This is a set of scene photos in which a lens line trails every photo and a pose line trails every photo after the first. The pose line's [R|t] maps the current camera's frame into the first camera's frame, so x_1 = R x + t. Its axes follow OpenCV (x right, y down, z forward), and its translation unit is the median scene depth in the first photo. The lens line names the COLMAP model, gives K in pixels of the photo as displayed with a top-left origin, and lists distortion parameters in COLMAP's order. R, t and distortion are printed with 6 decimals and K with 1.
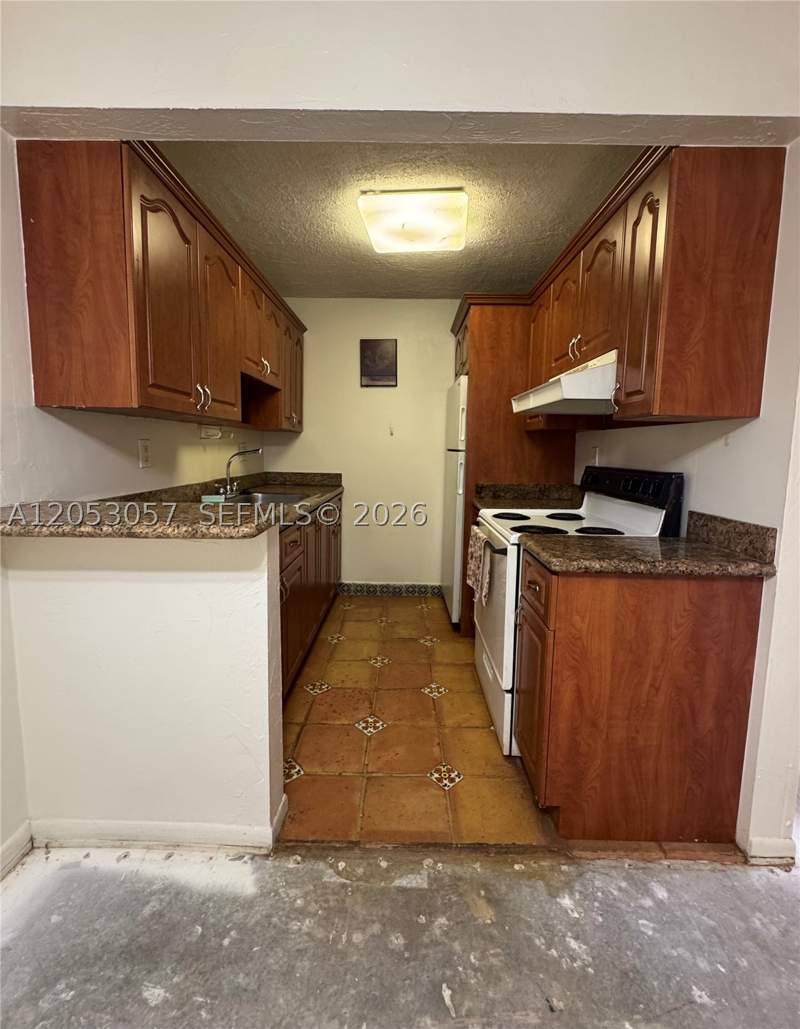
lens RADIAL K [[469.5, 0, 400.1], [0, 469.5, 508.2], [0, 0, 1]] dist [-0.000239, -0.000186]
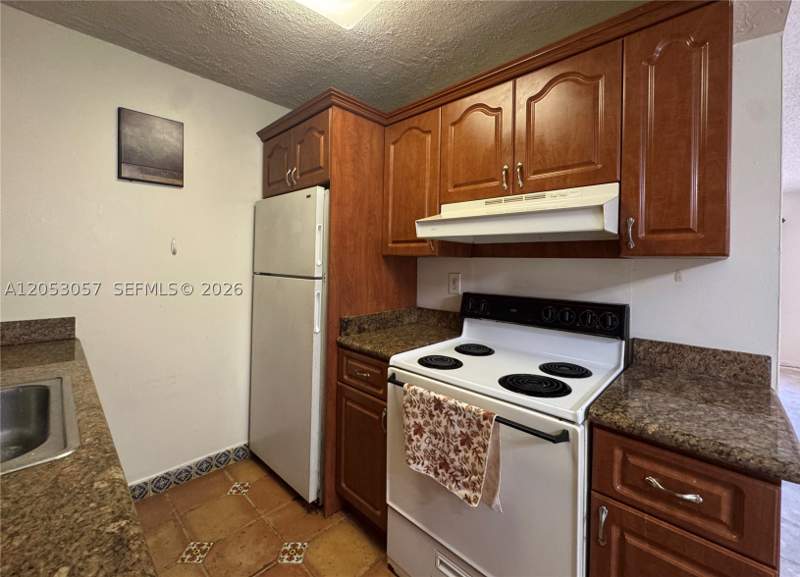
lens RADIAL K [[336.8, 0, 399.4], [0, 336.8, 266.0], [0, 0, 1]] dist [0.003545, -0.000212]
pose [[0.680584, -0.005012, 0.732653, -0.202201], [0.083989, 0.993918, -0.071221, -0.093415], [-0.727840, 0.110007, 0.676866, 0.525265]]
